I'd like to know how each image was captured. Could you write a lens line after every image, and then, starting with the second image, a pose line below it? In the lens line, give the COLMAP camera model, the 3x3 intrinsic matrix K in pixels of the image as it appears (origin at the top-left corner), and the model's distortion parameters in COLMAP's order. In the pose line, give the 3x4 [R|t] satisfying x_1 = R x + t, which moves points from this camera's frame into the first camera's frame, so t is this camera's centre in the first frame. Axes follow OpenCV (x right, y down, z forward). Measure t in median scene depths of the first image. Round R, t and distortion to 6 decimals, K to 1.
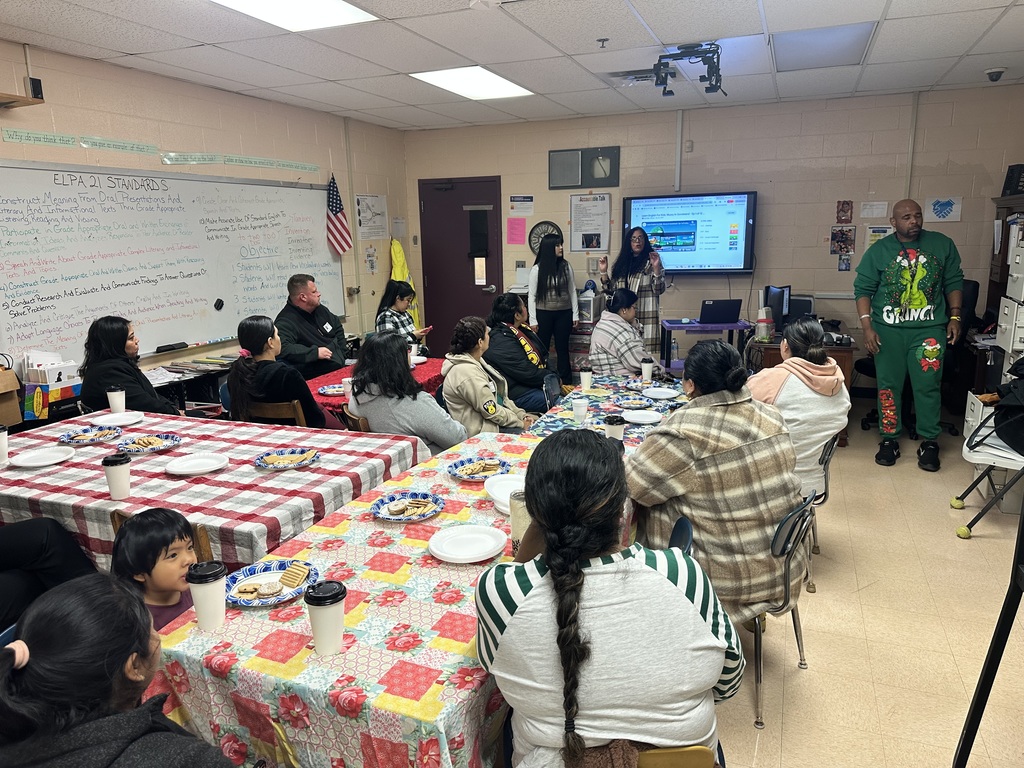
lens RADIAL K [[816.3, 0, 512.0], [0, 816.3, 384.0], [0, 0, 1]] dist [0.200802, -0.239870]
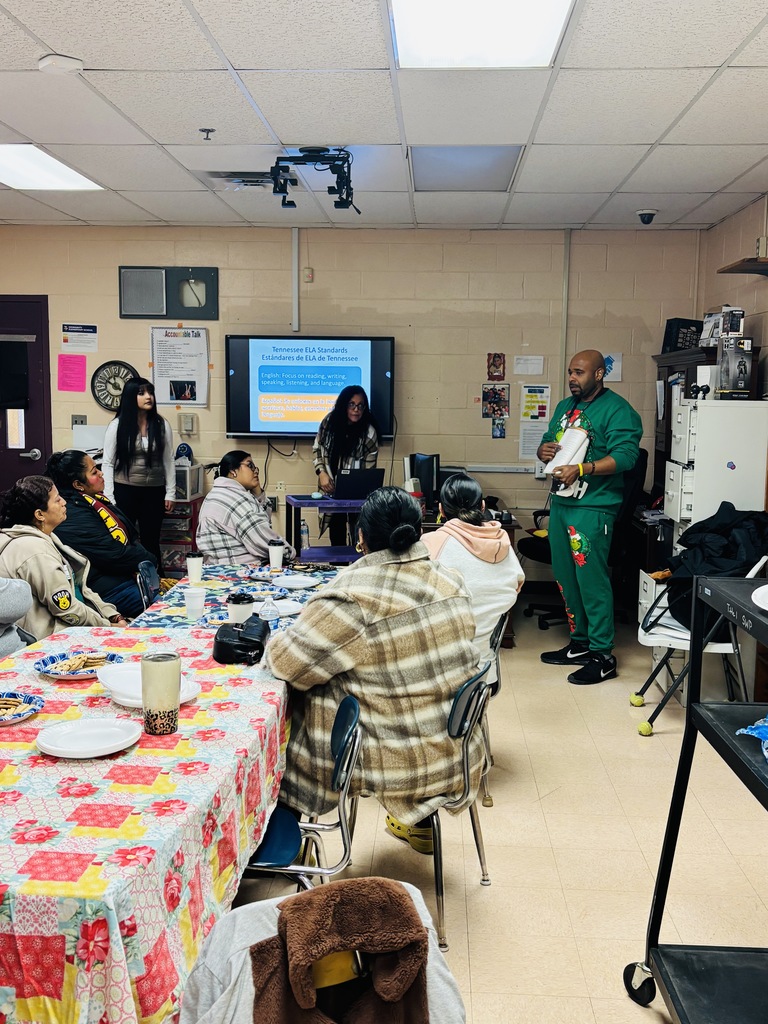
lens RADIAL K [[1167.3, 0, 384.0], [0, 1167.3, 512.0], [0, 0, 1]] dist [0.264177, -0.541283]
pose [[0.959903, -0.000201, 0.280332, -0.059888], [0.022522, 0.996823, -0.076404, 0.041696], [-0.279426, 0.079654, 0.956858, -0.102813]]
